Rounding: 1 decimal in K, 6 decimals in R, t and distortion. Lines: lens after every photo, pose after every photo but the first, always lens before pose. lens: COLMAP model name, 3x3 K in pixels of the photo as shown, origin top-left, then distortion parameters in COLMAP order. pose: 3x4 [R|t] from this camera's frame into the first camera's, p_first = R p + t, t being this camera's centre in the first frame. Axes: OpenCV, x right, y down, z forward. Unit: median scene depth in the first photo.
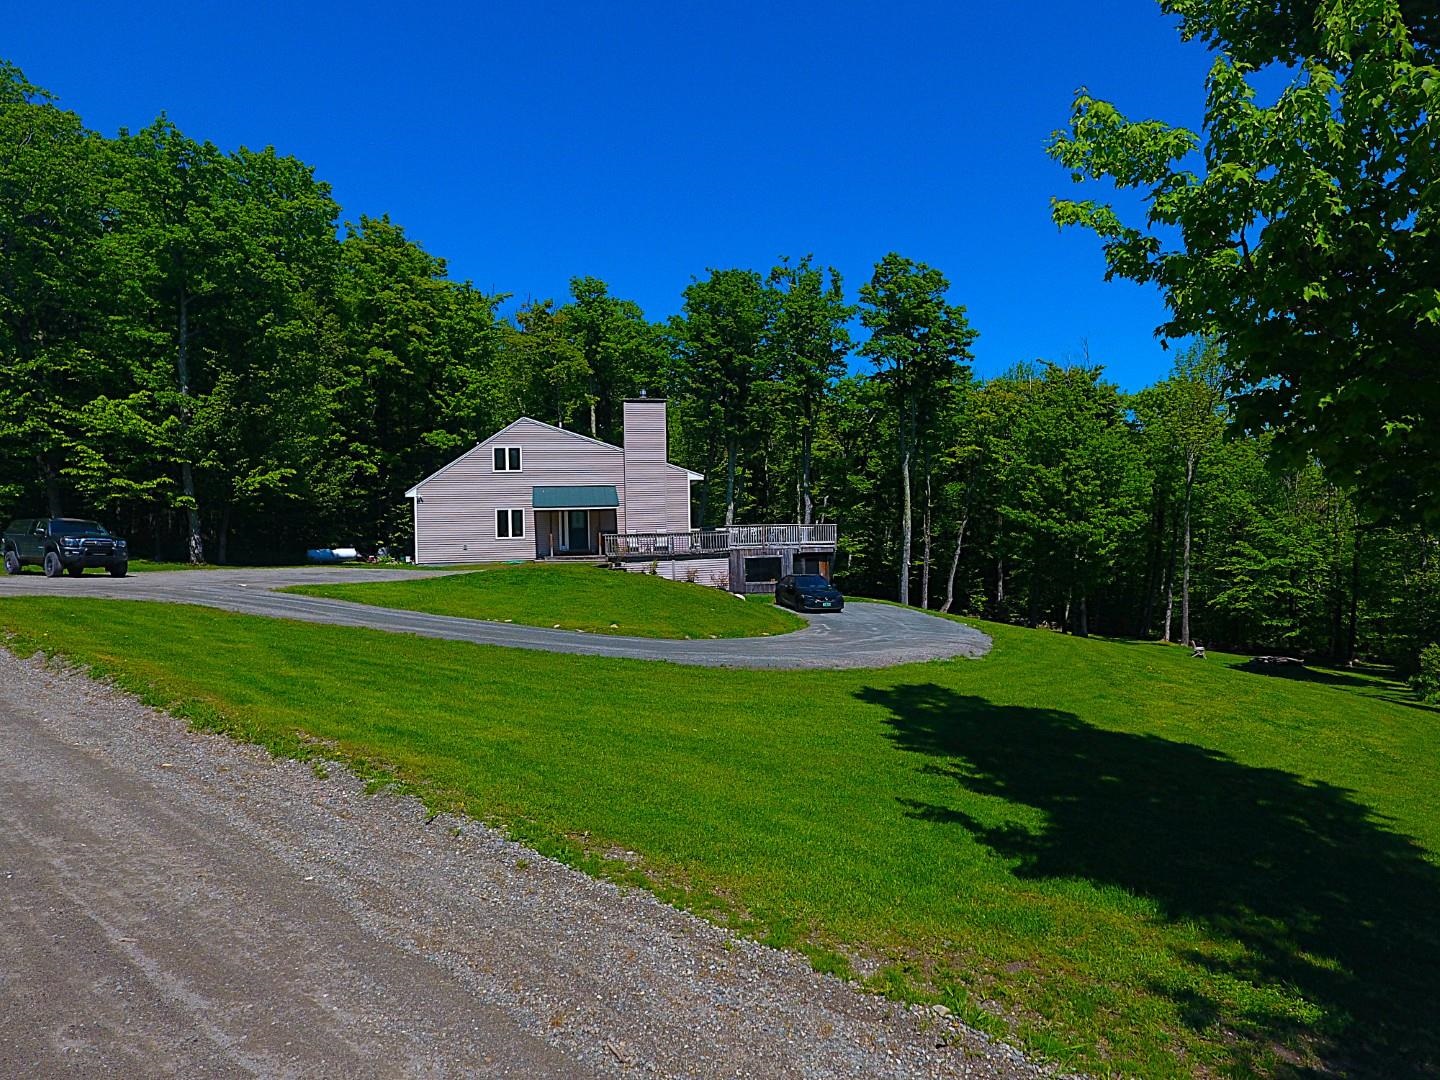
lens RADIAL K [[838.9, 0, 710.2], [0, 838.9, 553.4], [0, 0, 1]] dist [-0.001046, -0.001120]
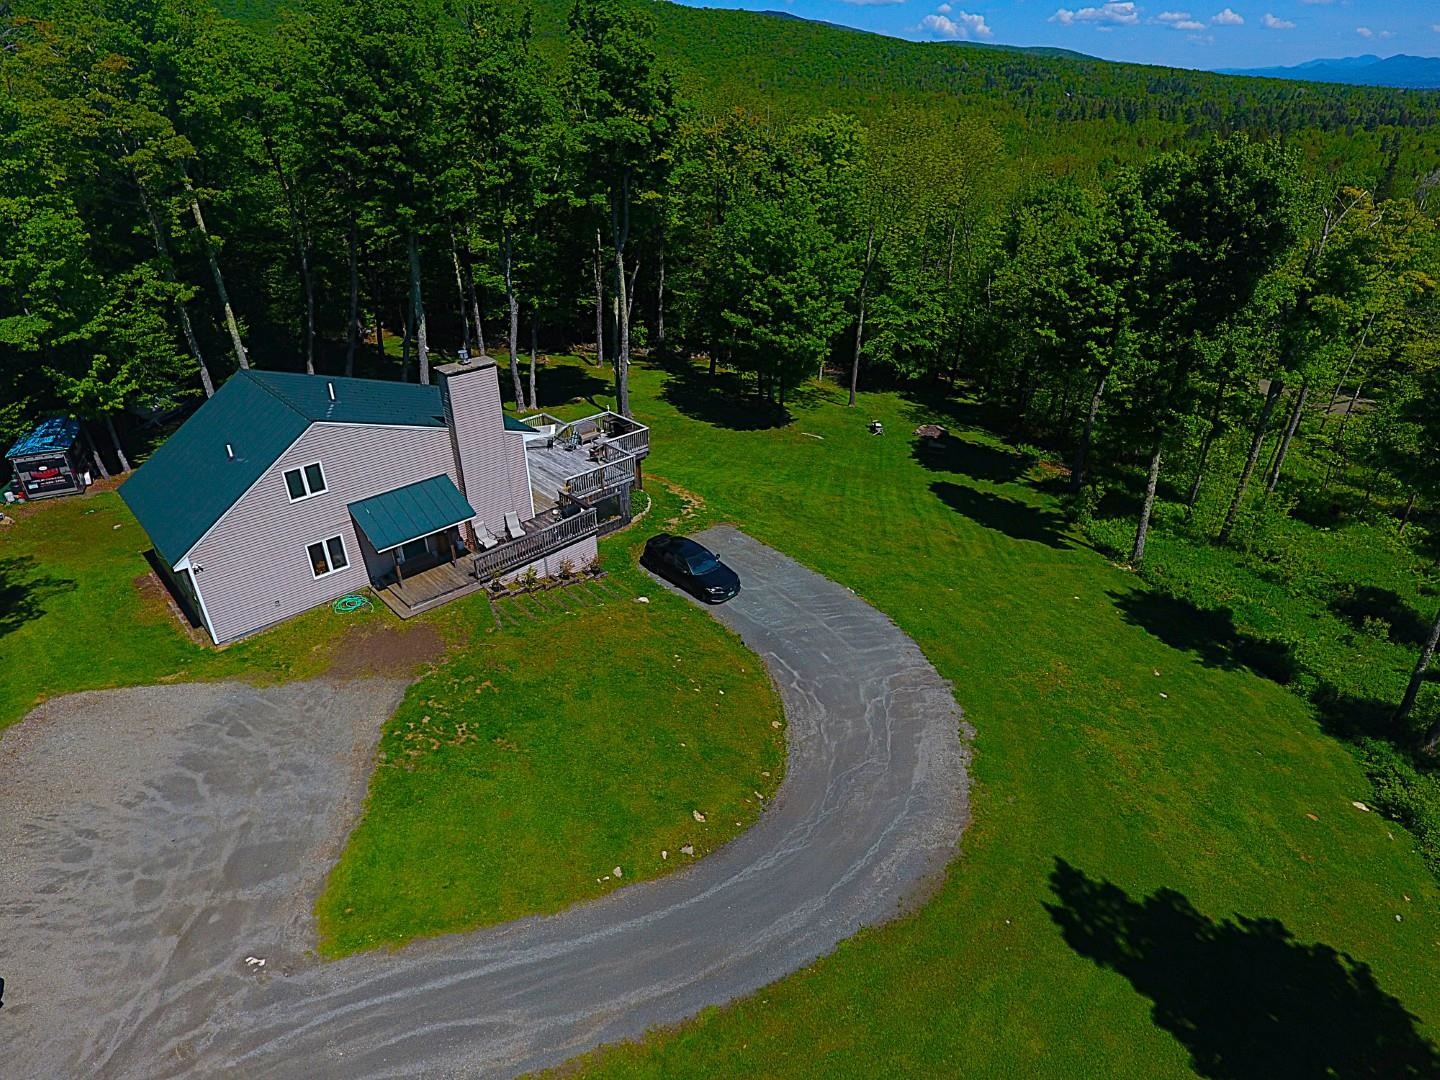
lens RADIAL K [[838.9, 0, 710.2], [0, 838.9, 543.3], [0, 0, 1]] dist [-0.001046, -0.001120]
pose [[0.845318, -0.252237, 0.470971, -0.286812], [0.002332, 0.883267, 0.468864, -0.387812], [-0.534258, -0.395241, 0.747230, 0.226367]]
